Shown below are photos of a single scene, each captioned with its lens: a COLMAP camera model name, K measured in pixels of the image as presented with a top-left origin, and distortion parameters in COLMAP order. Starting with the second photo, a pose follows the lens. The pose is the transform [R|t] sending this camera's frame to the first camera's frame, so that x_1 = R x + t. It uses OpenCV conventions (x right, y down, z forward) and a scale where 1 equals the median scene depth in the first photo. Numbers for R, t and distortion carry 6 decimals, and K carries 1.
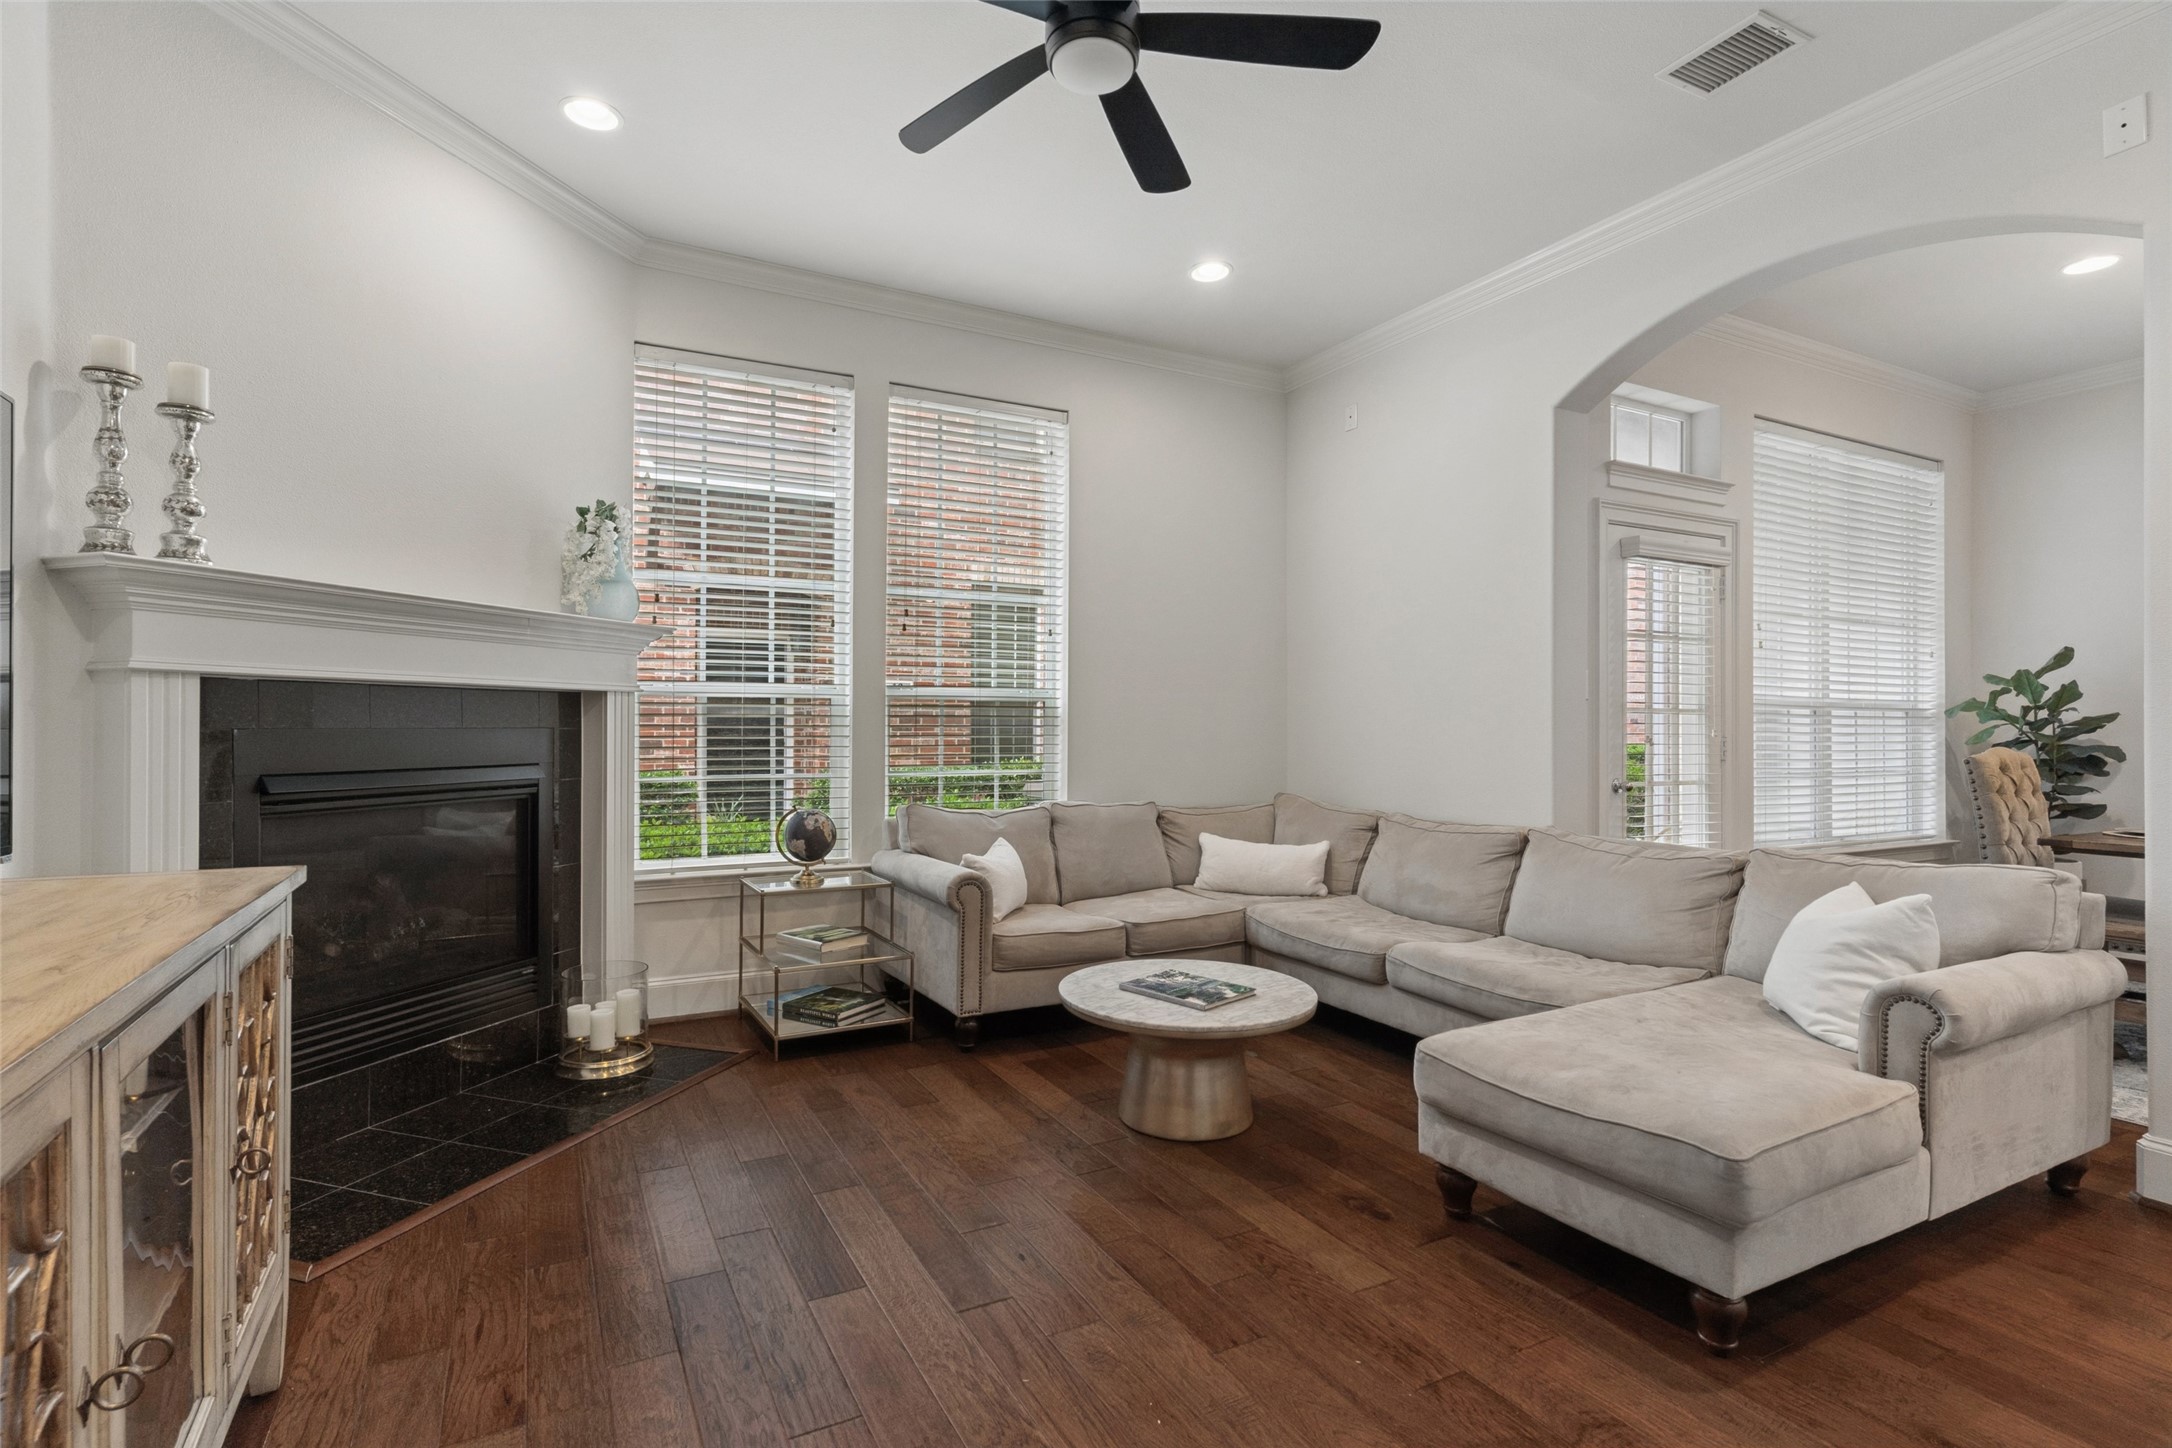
lens RADIAL K [[1037.0, 0, 1070.4], [0, 1037.0, 722.3], [0, 0, 1]] dist [0.000752, 0.000050]
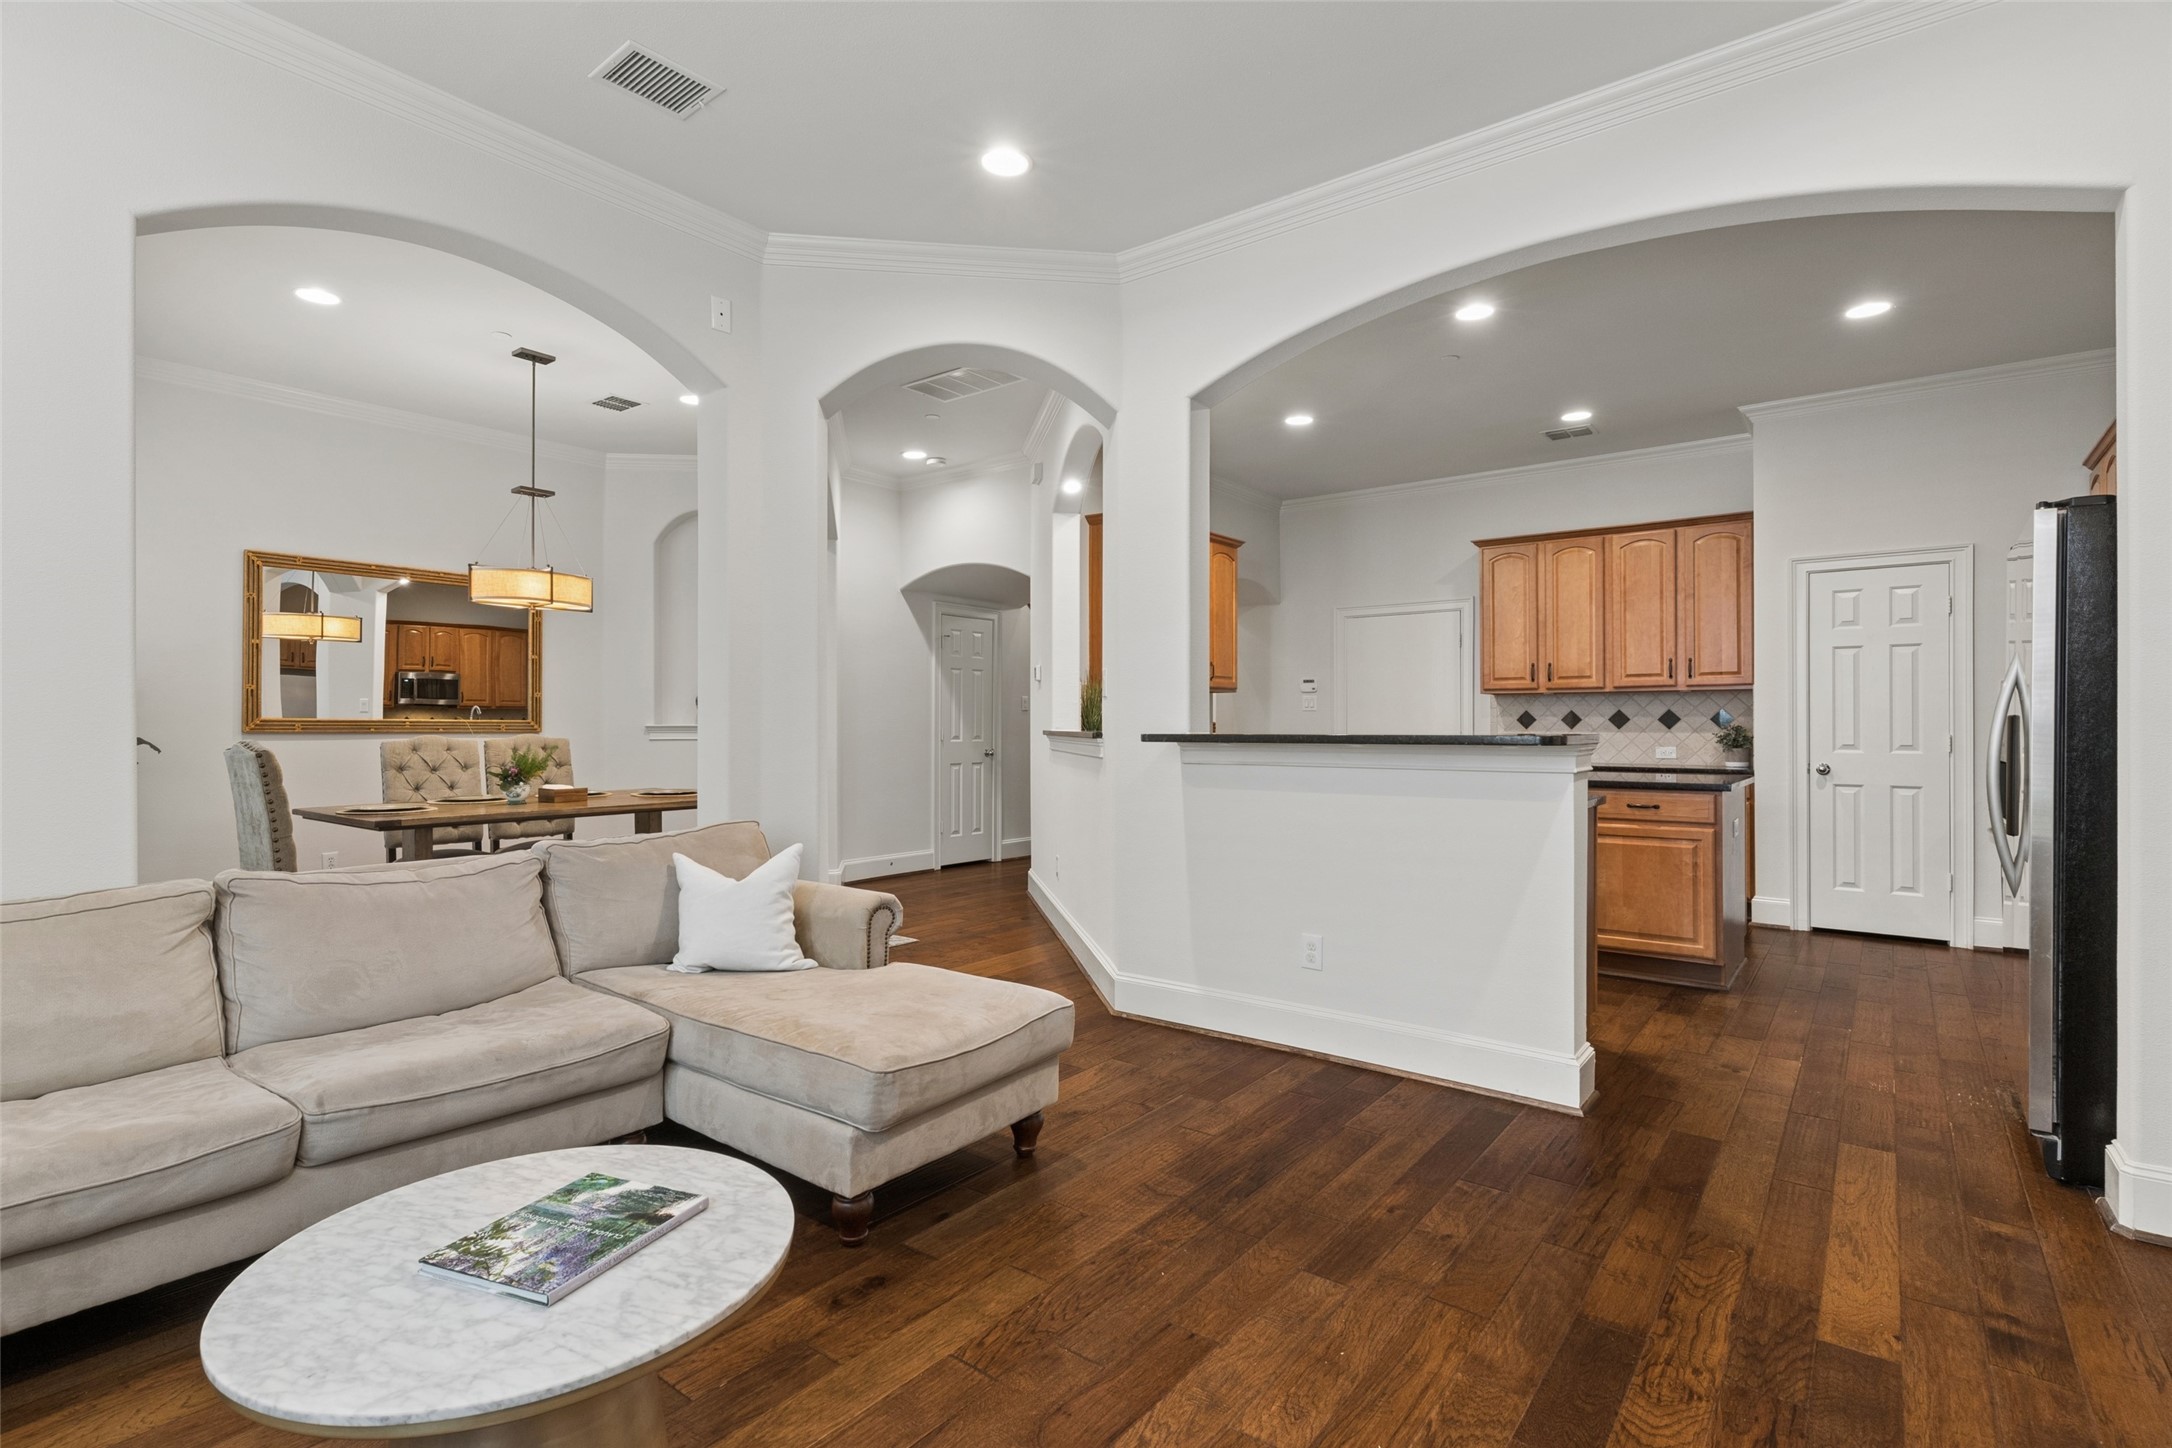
lens RADIAL K [[1037.0, 0, 1070.4], [0, 1037.0, 722.3], [0, 0, 1]] dist [0.000752, 0.000050]
pose [[-0.409968, -0.003616, 0.912093, -0.491170], [-0.006834, 0.999976, 0.000893, -0.000357], [-0.912074, -0.005867, -0.409983, 1.047776]]
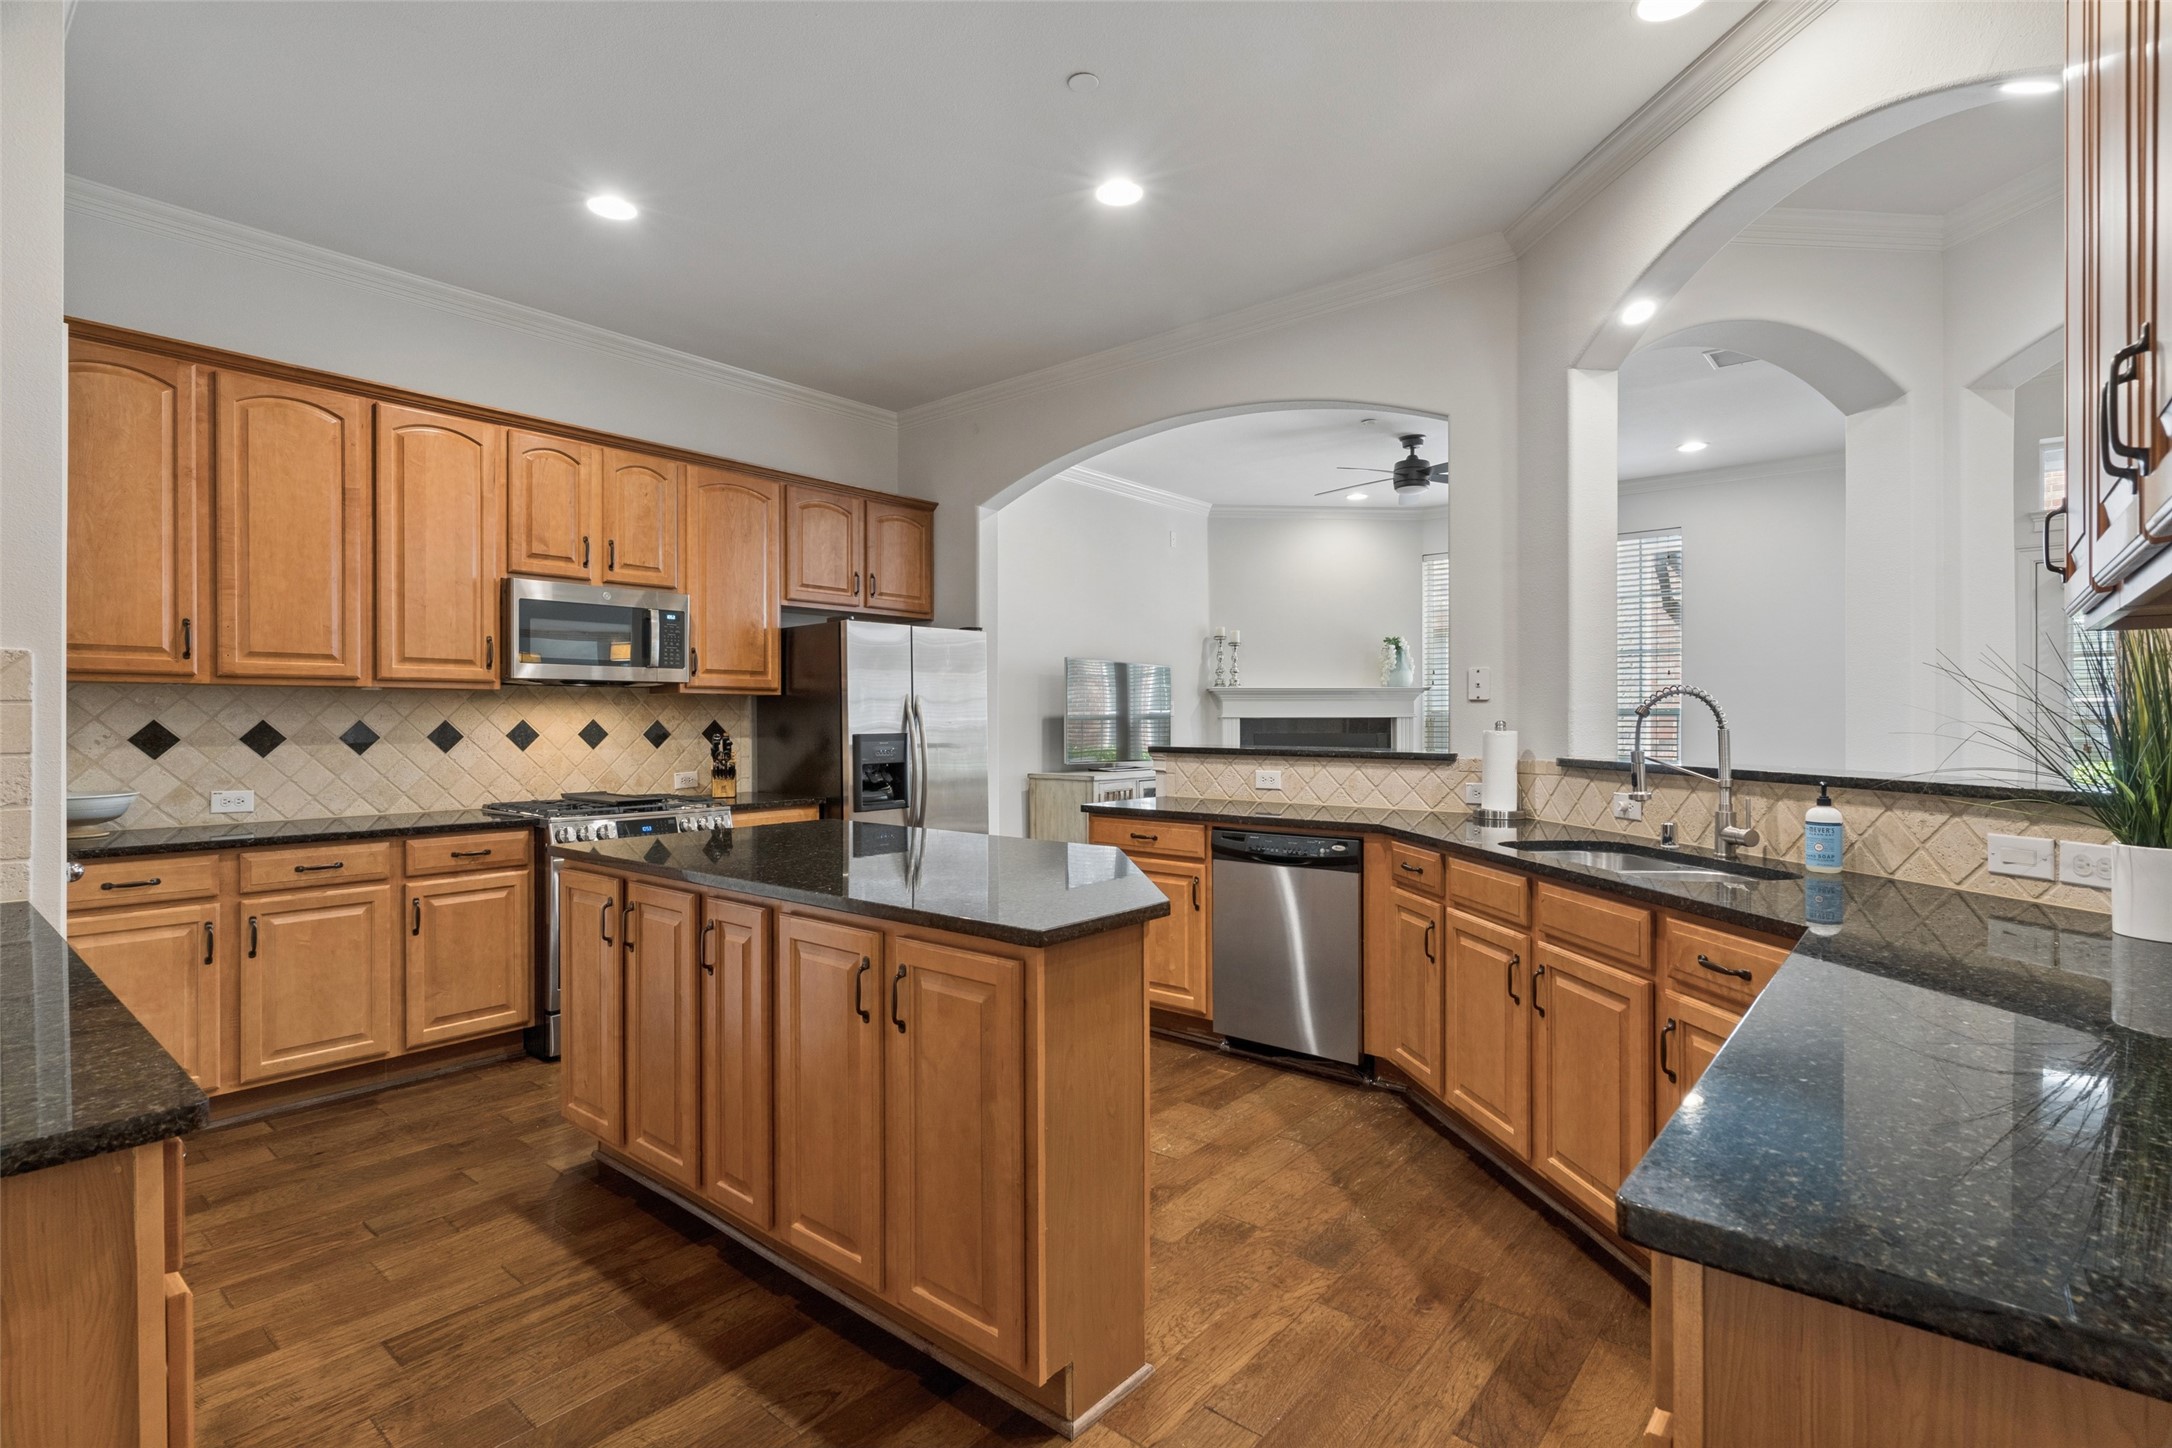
lens RADIAL K [[1037.0, 0, 1070.4], [0, 1037.0, 722.3], [0, 0, 1]] dist [0.000752, 0.000050]
pose [[0.370864, -0.003835, -0.928679, 1.977824], [0.007220, 0.999973, -0.001246, -0.027672], [0.928659, -0.006243, 0.370881, -0.743026]]
